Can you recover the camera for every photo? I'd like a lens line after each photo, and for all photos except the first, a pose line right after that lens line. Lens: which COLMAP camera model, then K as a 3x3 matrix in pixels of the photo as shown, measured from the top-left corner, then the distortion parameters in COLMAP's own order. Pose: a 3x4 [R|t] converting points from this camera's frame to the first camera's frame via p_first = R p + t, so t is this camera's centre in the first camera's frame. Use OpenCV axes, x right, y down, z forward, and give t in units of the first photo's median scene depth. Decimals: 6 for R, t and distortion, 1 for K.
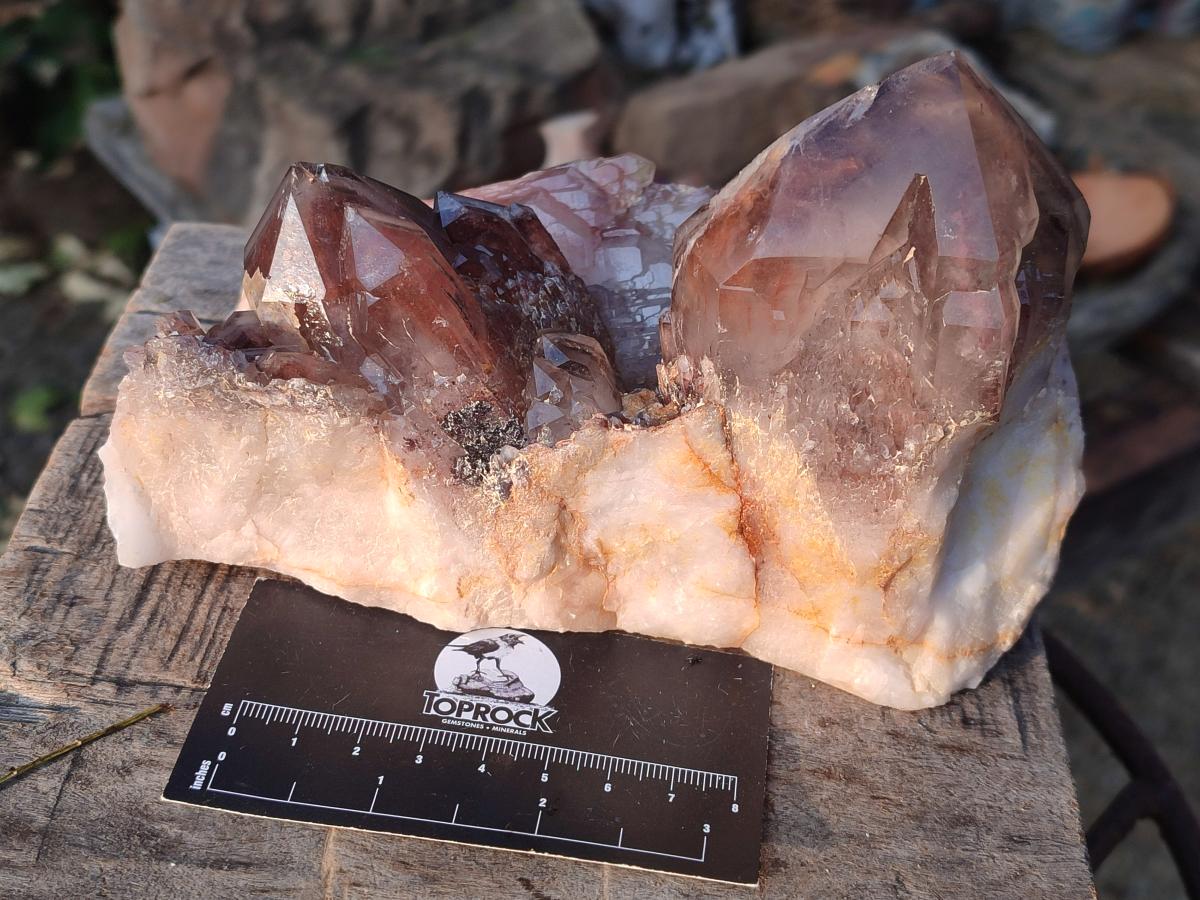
lens RADIAL K [[1767.0, 0, 600.0], [0, 1767.0, 450.0], [0, 0, 1]] dist [0.363126, -2.348493]
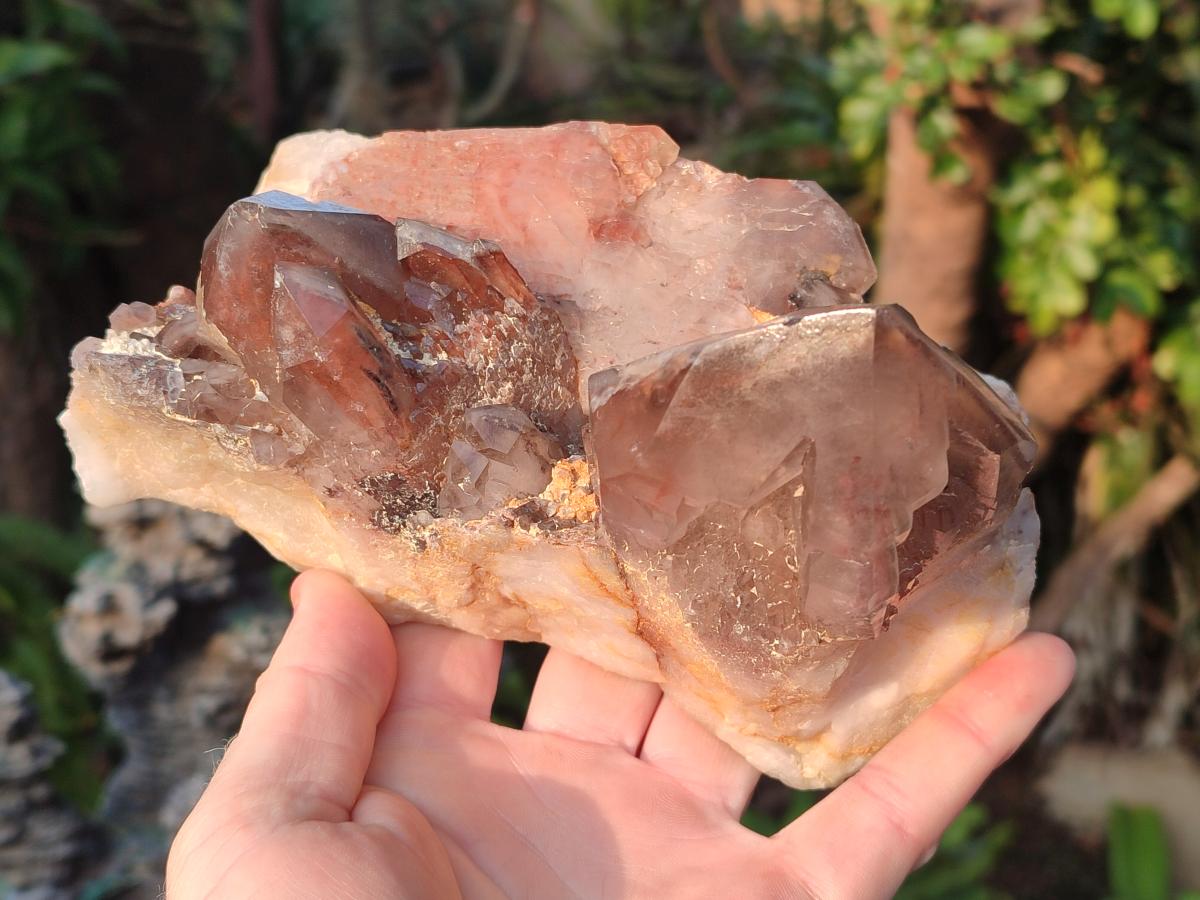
lens RADIAL K [[1767.0, 0, 600.0], [0, 1767.0, 450.0], [0, 0, 1]] dist [0.363126, -2.348493]
pose [[0.966328, 0.198316, -0.163957, 0.201934], [-0.115702, 0.904018, 0.411540, -0.457837], [0.229835, -0.378712, 0.896523, 0.135724]]
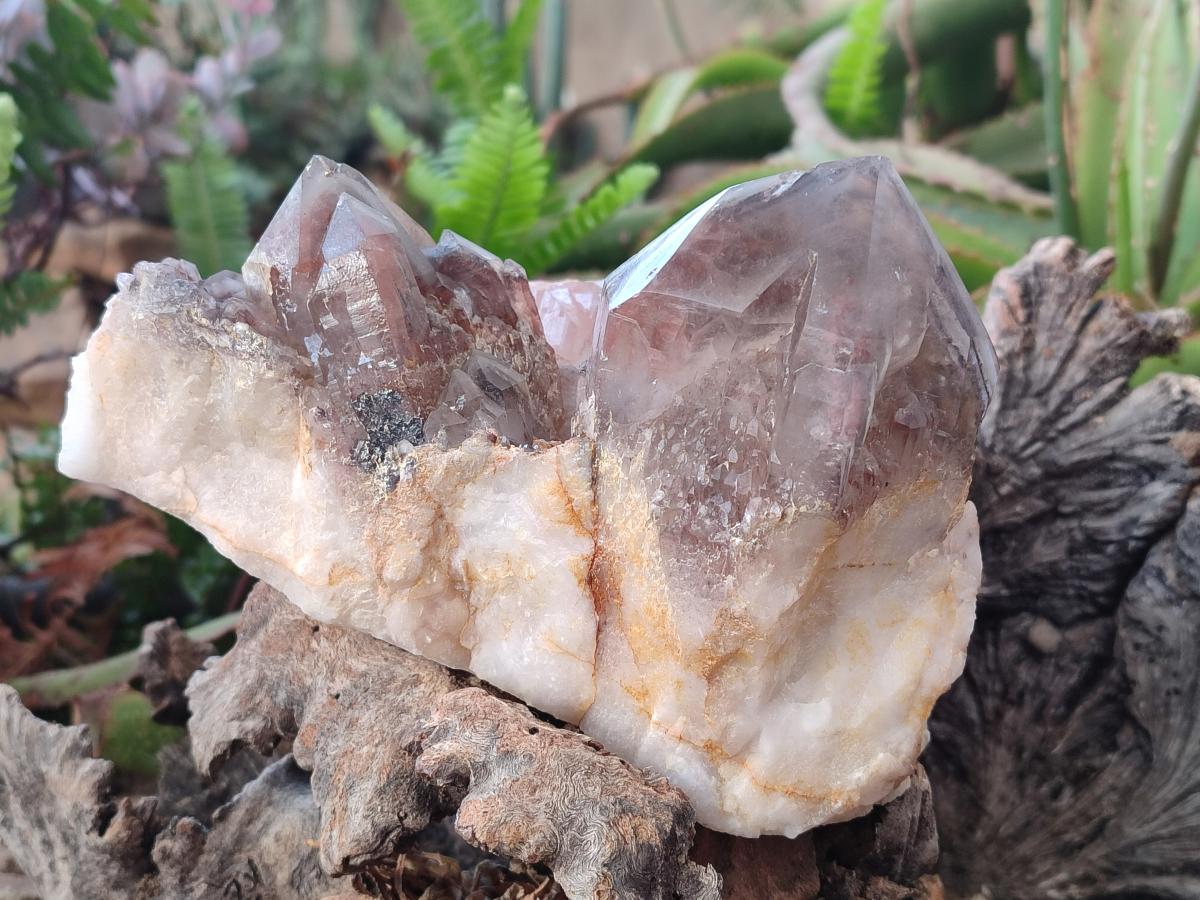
lens RADIAL K [[1767.0, 0, 600.0], [0, 1767.0, 450.0], [0, 0, 1]] dist [0.363126, -2.348493]
pose [[0.935536, 0.265014, -0.233539, 0.300329], [-0.315947, 0.923453, -0.217745, 0.194199], [0.157956, 0.277494, 0.947653, 0.026782]]
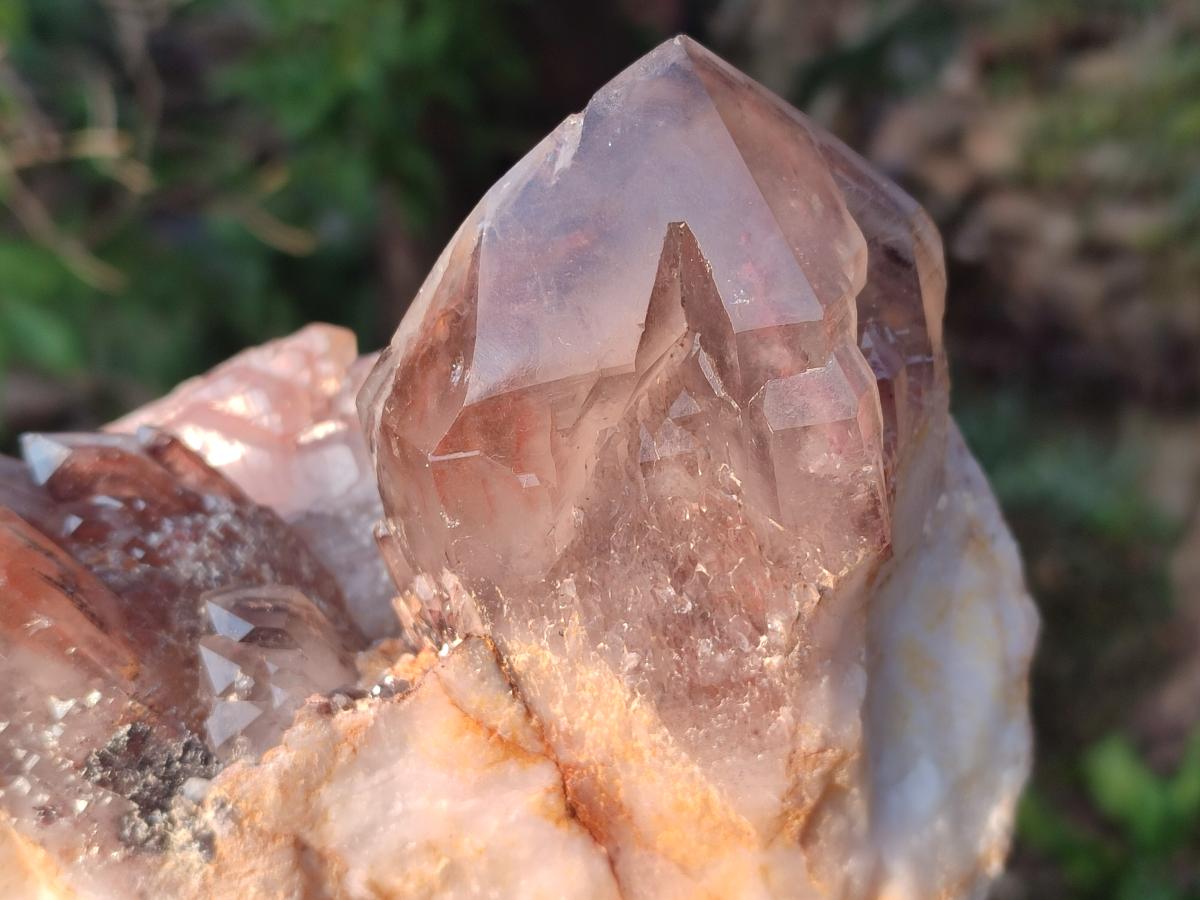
lens RADIAL K [[1767.0, 0, 600.0], [0, 1767.0, 450.0], [0, 0, 1]] dist [0.363126, -2.348493]
pose [[0.966636, -0.245624, 0.072686, 0.074613], [0.252919, 0.960150, -0.118929, -0.002400], [-0.040578, 0.133345, 0.990239, 0.324228]]
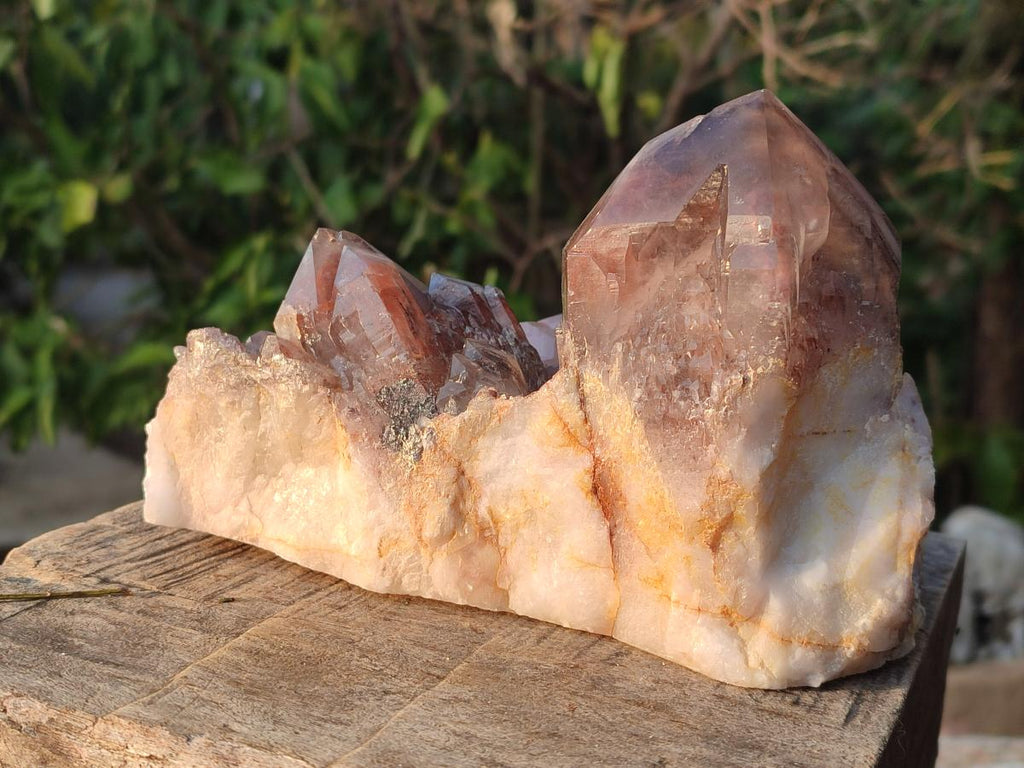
lens RADIAL K [[1507.9, 0, 512.0], [0, 1507.9, 384.0], [0, 0, 1]] dist [0.363126, -2.348493]
pose [[0.944585, 0.028372, -0.327040, 0.352368], [-0.174346, 0.887492, -0.426569, 0.418445], [0.278143, 0.459948, 0.843258, 0.110479]]
